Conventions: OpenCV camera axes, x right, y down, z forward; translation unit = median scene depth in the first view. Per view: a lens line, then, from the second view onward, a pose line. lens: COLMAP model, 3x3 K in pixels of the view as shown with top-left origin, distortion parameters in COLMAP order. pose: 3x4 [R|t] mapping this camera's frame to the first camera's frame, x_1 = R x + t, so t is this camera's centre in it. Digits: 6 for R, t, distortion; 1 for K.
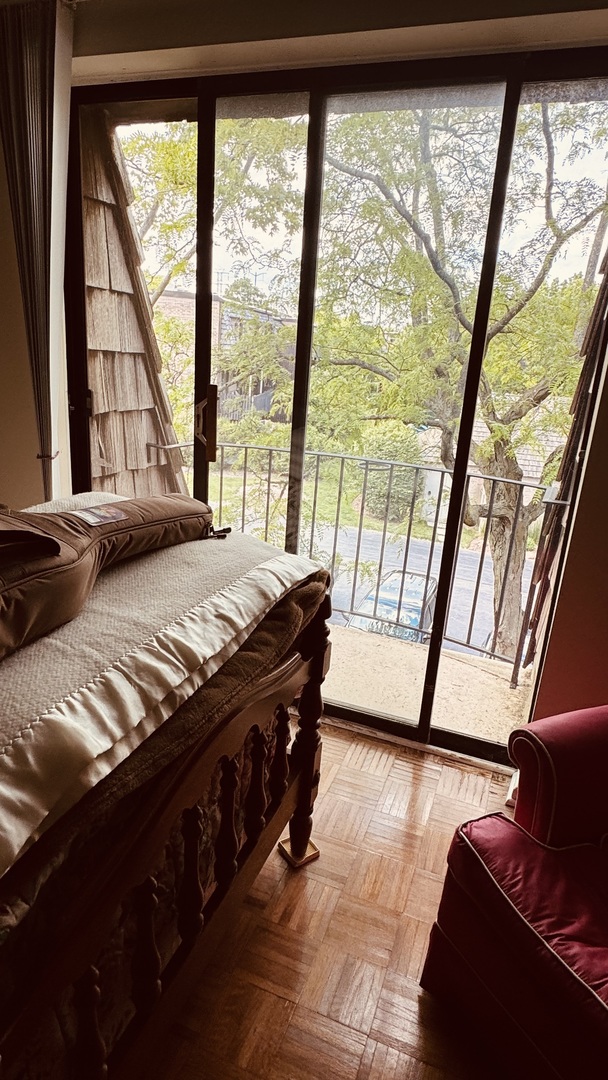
lens RADIAL K [[636.4, 0, 304.1], [0, 636.4, 540.9], [0, 0, 1]] dist [-0.005476, 0.003261]
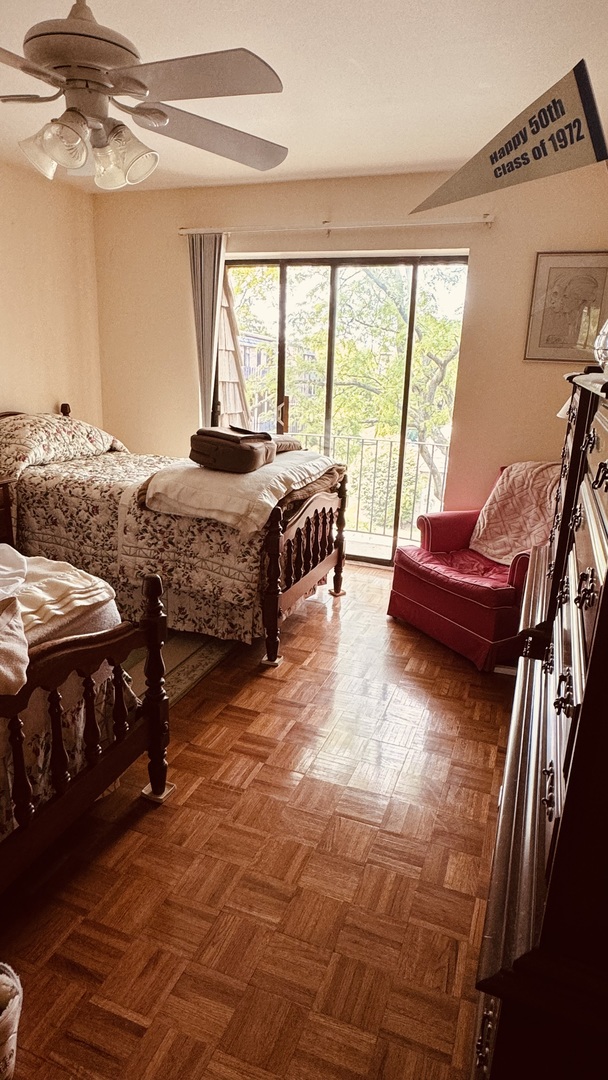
lens RADIAL K [[636.4, 0, 303.2], [0, 636.4, 540.9], [0, 0, 1]] dist [-0.005476, 0.003261]
pose [[0.999531, -0.030070, -0.005804, -0.090202], [0.029862, 0.999007, -0.033071, 0.300176], [0.006793, 0.032882, 0.999436, -1.069576]]
